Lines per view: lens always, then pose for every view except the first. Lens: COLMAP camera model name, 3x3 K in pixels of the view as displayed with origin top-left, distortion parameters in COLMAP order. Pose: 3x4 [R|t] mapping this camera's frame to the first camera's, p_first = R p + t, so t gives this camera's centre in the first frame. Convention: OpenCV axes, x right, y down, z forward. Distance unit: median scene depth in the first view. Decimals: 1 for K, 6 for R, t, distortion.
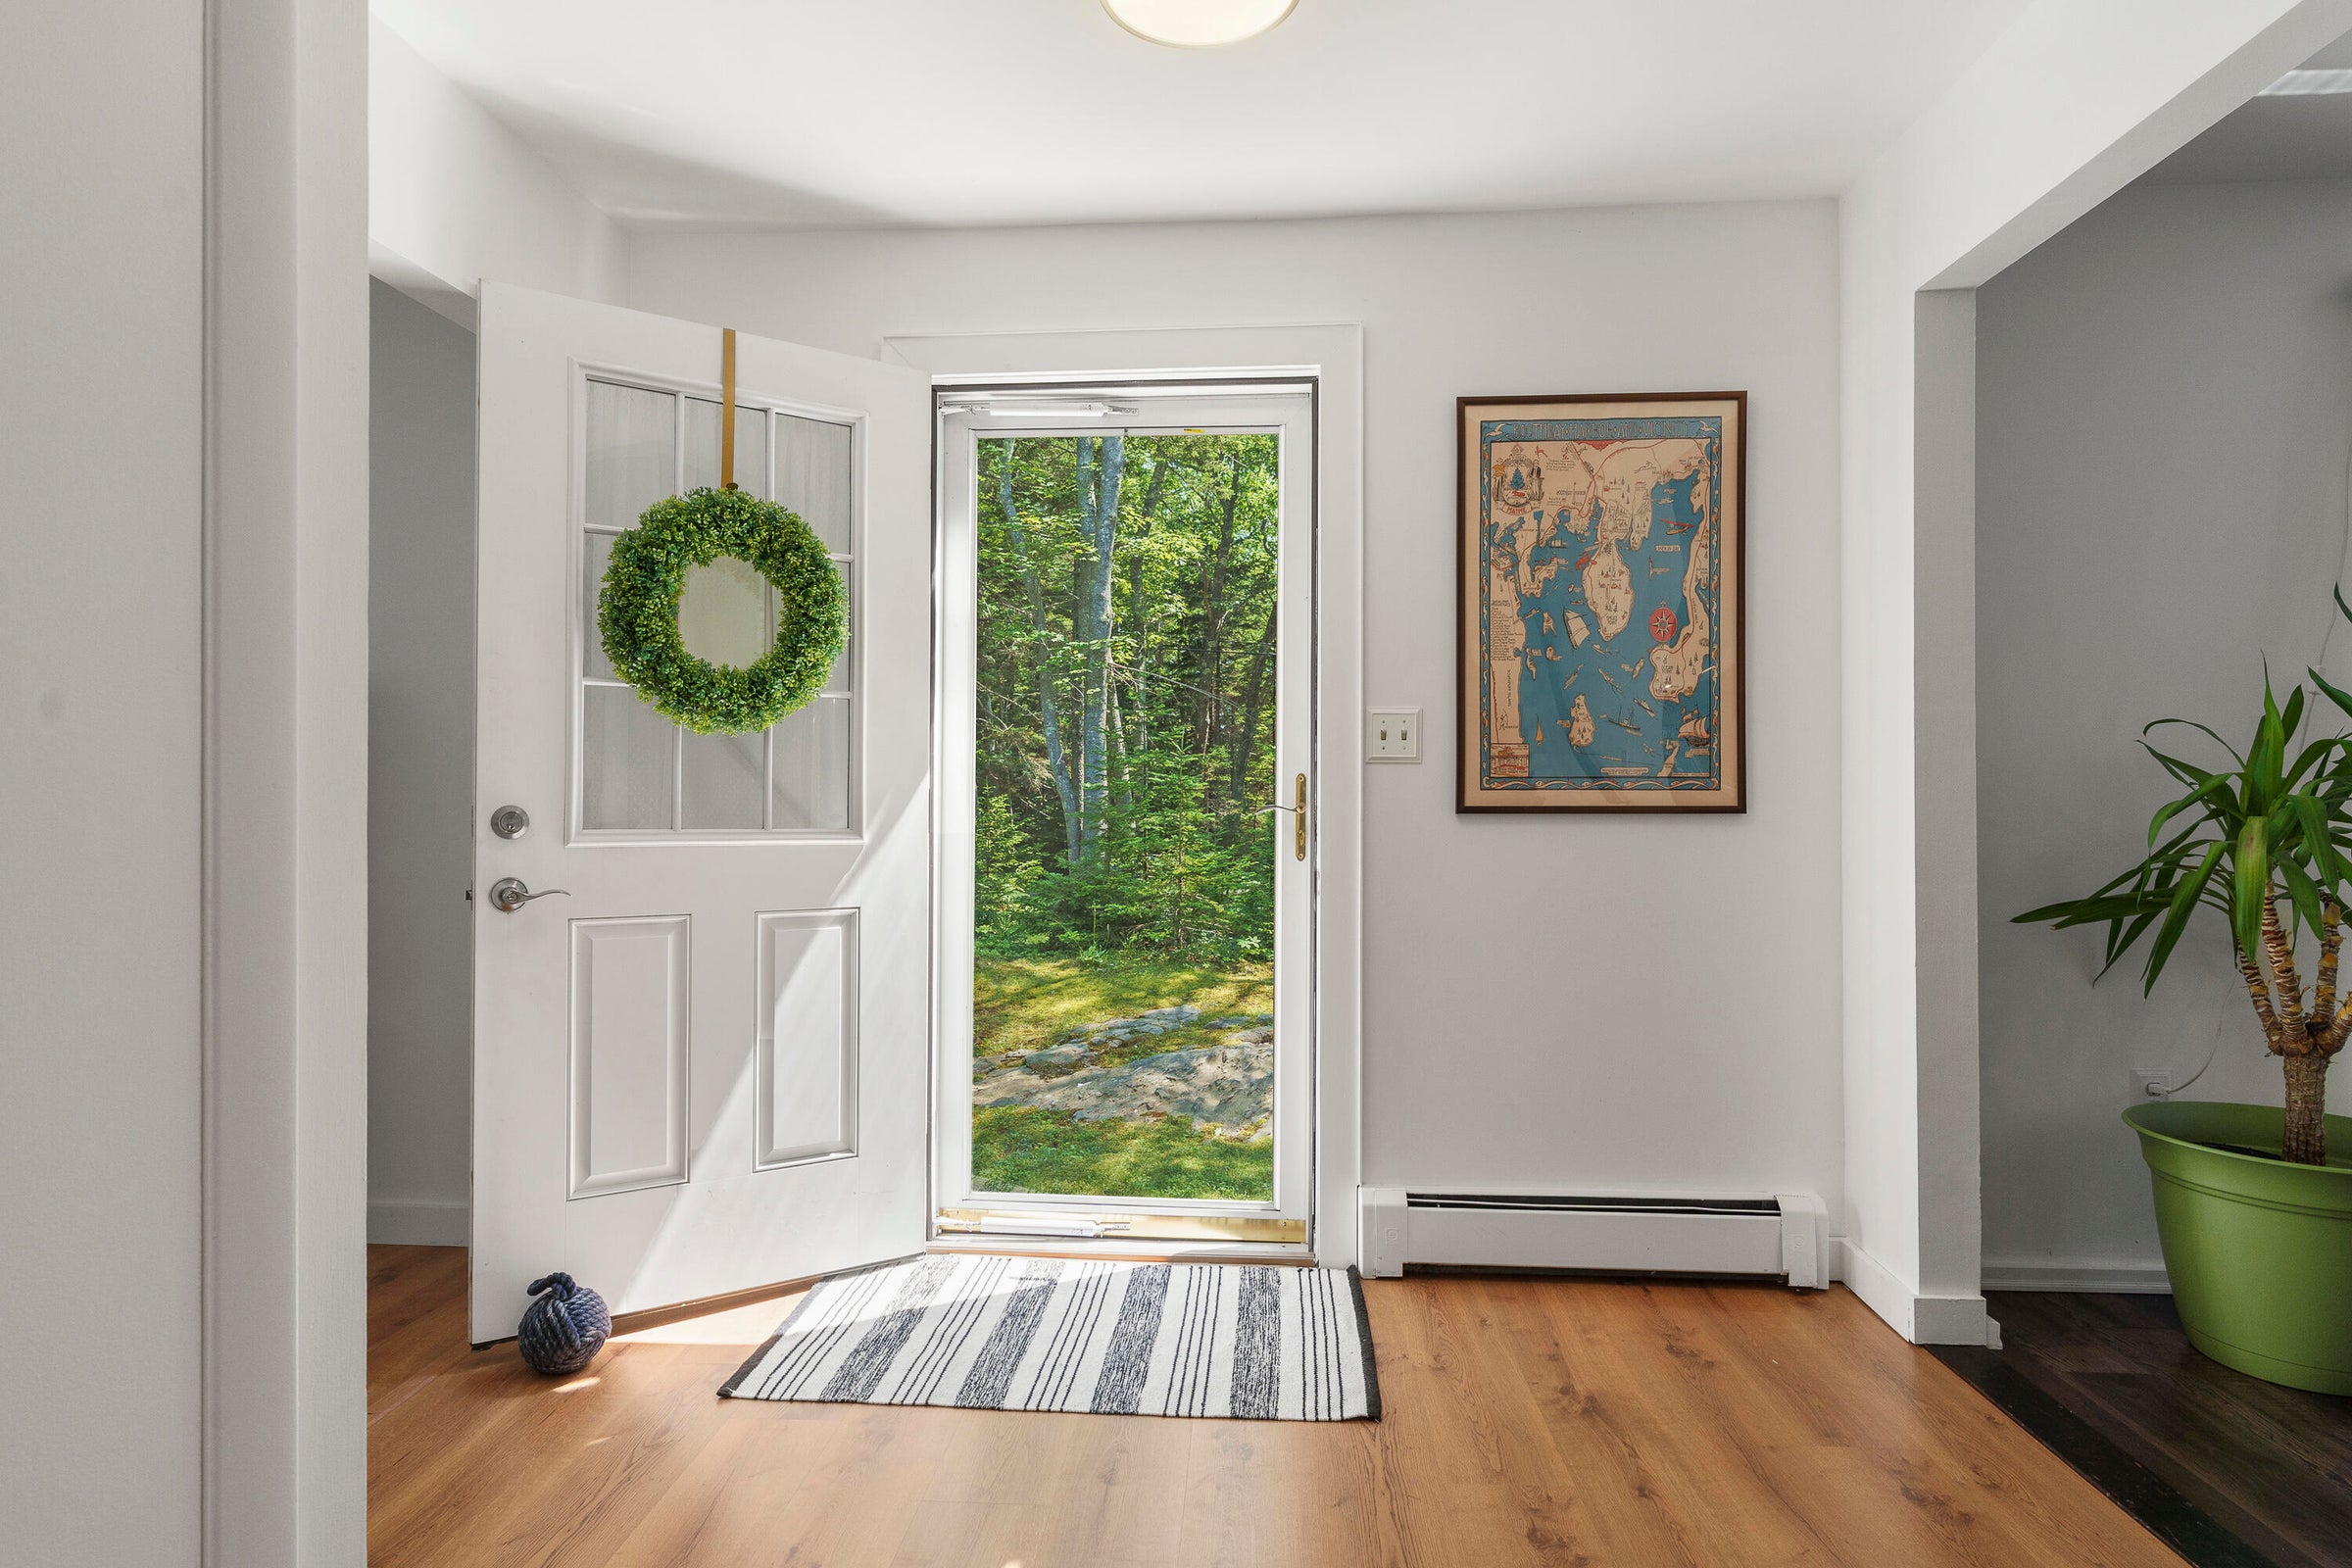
lens RADIAL K [[1215.5, 0, 1178.4], [0, 1215.5, 782.8], [0, 0, 1]] dist [-0.003591, 0.003107]
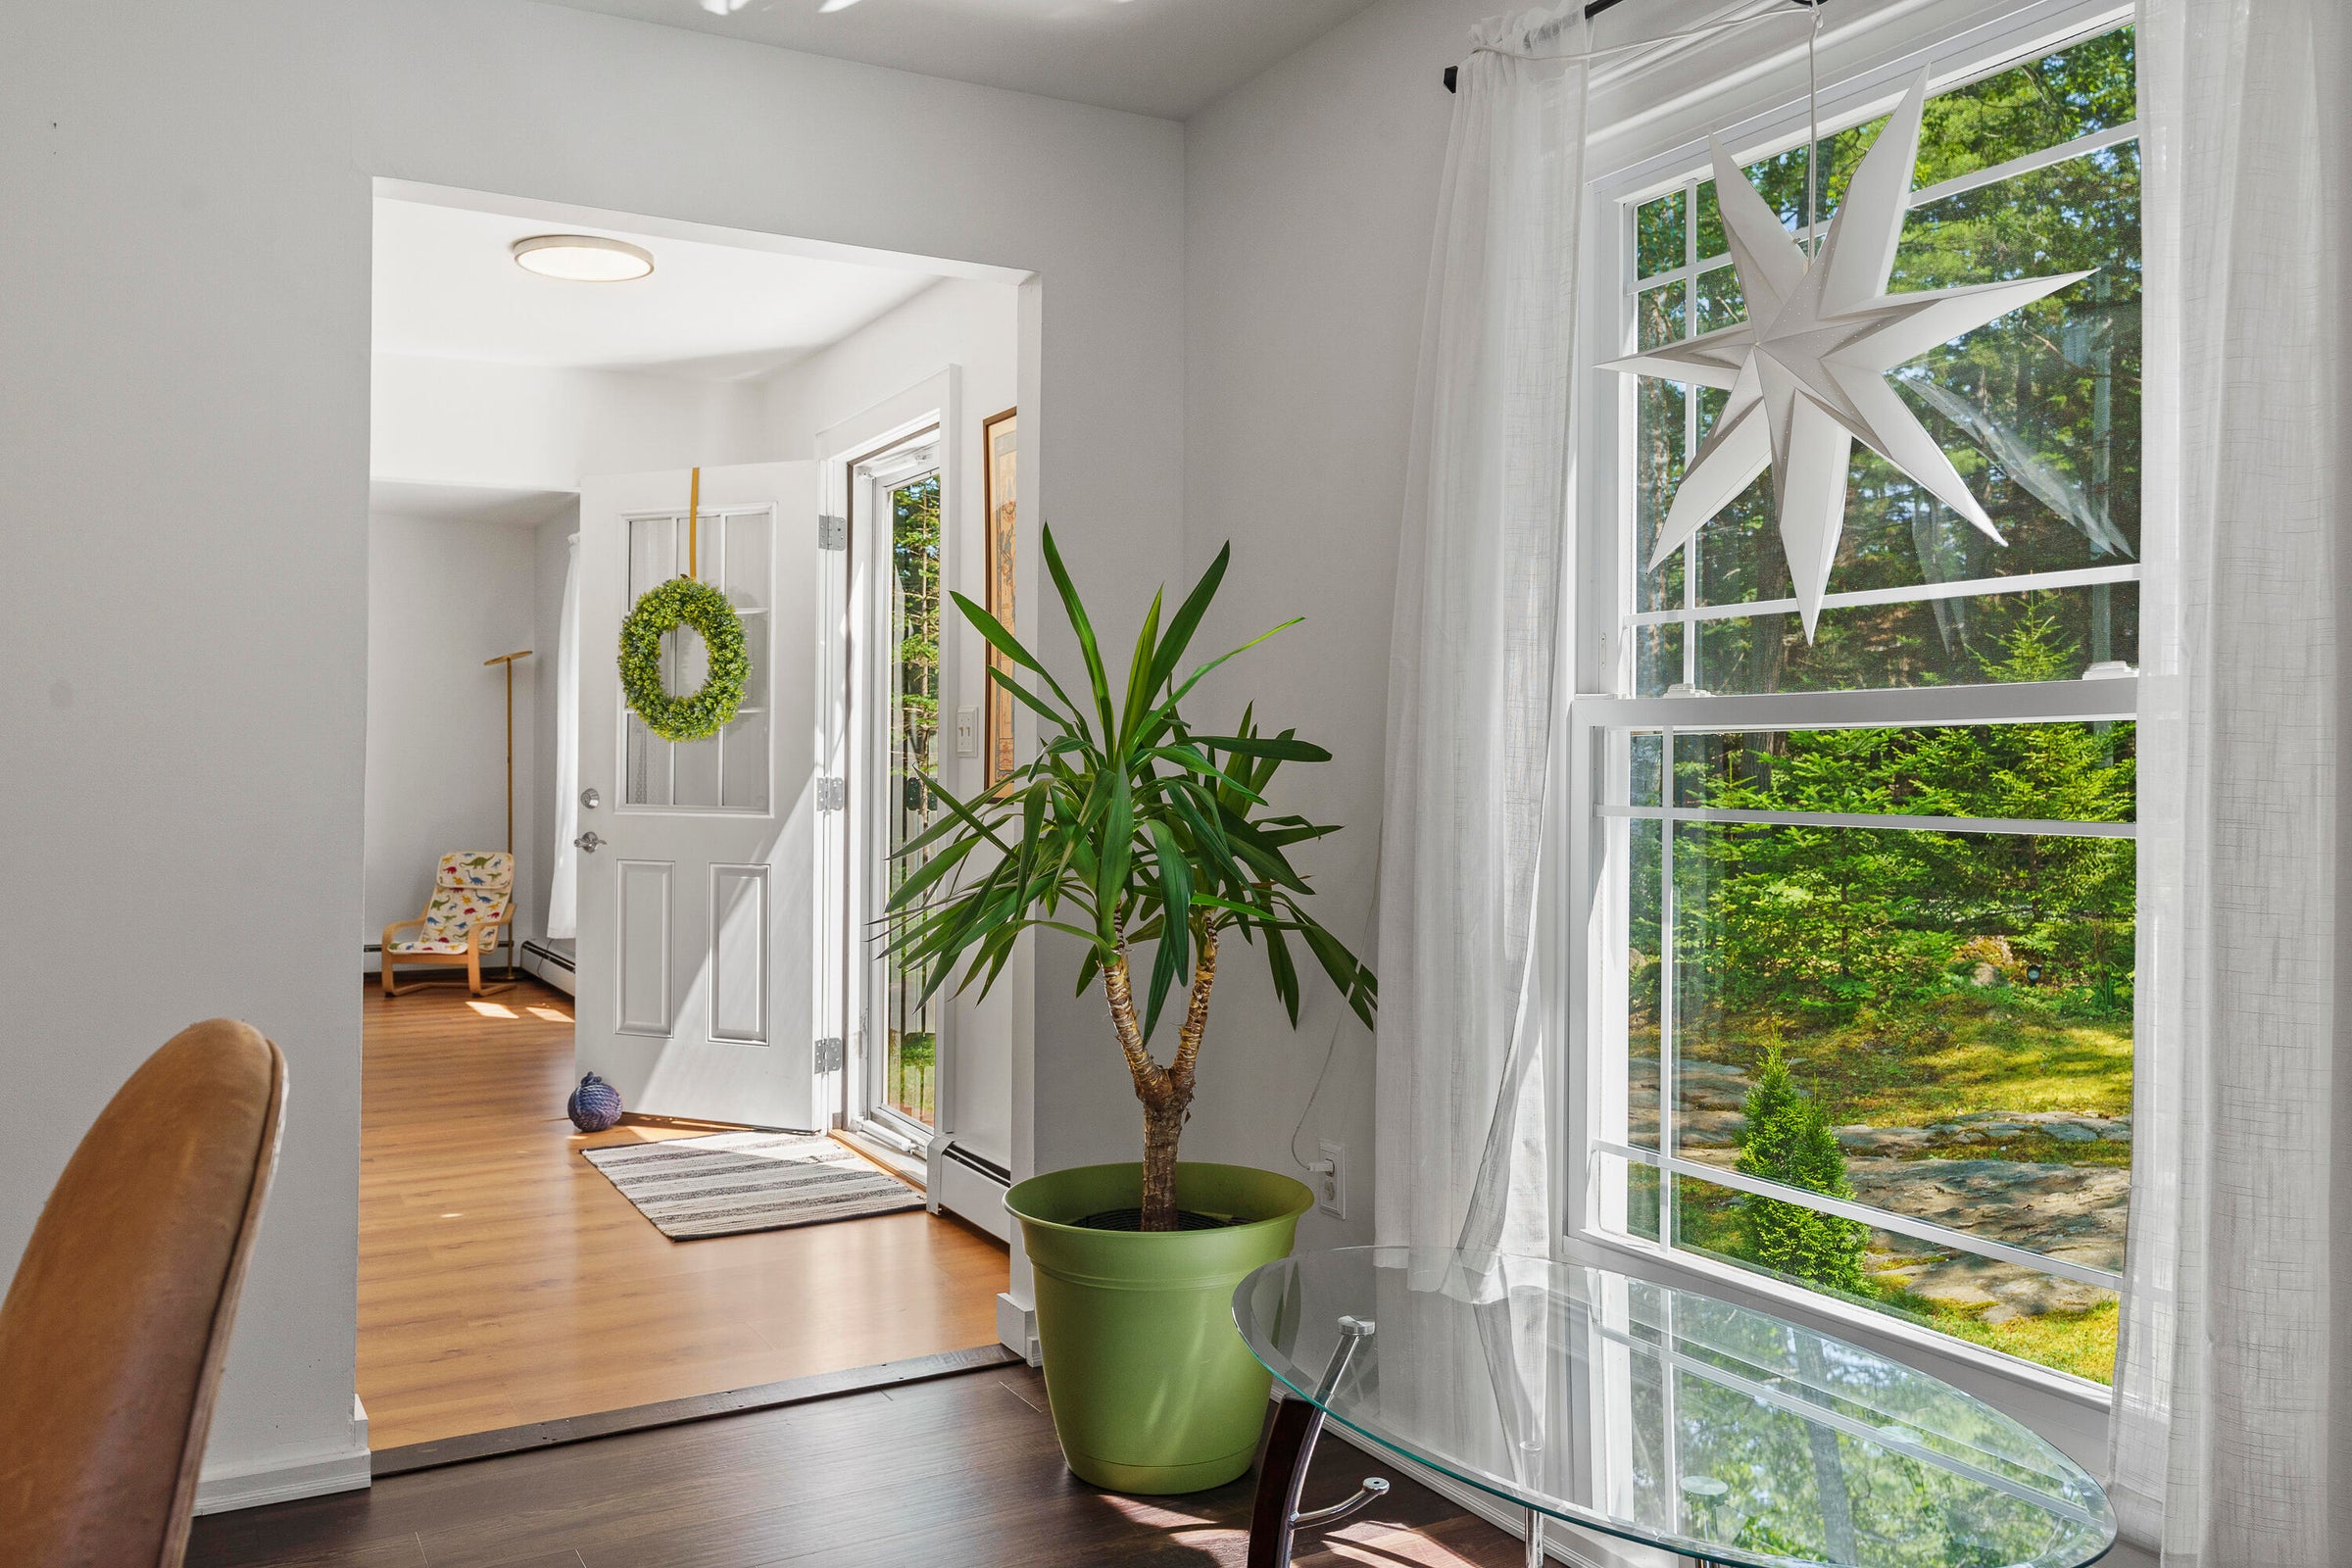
lens RADIAL K [[1849.0, 0, 1176.6], [0, 1849.0, 783.1], [0, 0, 1]] dist [0.003110, -0.006577]
pose [[0.558947, -0.001794, -0.829202, 1.825556], [0.010235, 0.999936, 0.004736, 0.004596], [0.829140, -0.011134, 0.558930, 0.224349]]
